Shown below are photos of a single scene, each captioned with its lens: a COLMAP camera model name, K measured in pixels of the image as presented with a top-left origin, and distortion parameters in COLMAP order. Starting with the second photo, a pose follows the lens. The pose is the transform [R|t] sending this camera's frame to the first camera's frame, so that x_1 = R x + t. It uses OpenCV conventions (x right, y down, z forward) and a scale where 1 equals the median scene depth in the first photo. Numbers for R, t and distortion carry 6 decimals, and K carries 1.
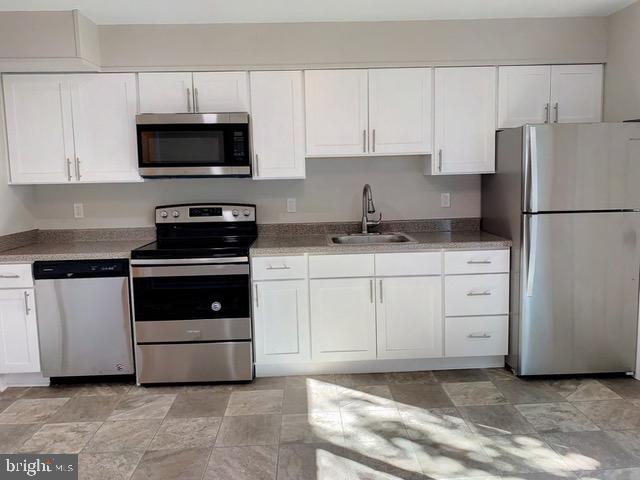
lens RADIAL K [[490.5, 0, 319.2], [0, 490.5, 226.6], [0, 0, 1]] dist [0.065809, -0.086232]
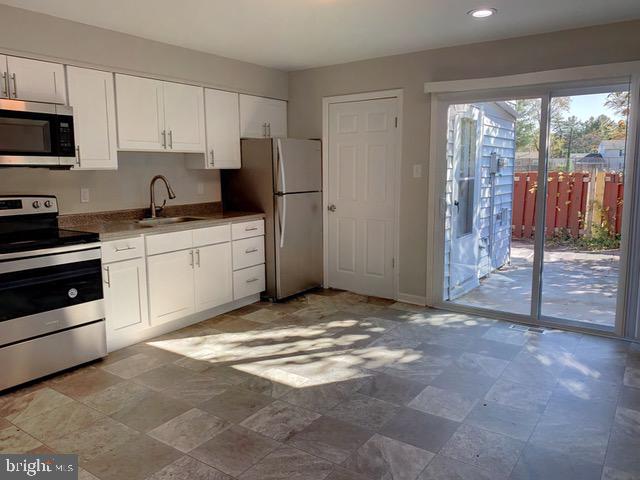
lens RADIAL K [[490.5, 0, 319.2], [0, 490.5, 226.6], [0, 0, 1]] dist [0.065809, -0.086232]
pose [[0.603972, -0.078548, 0.793126, -0.674694], [0.075884, 0.996278, 0.040880, 0.019371], [-0.793385, 0.035495, 0.607685, -0.036234]]
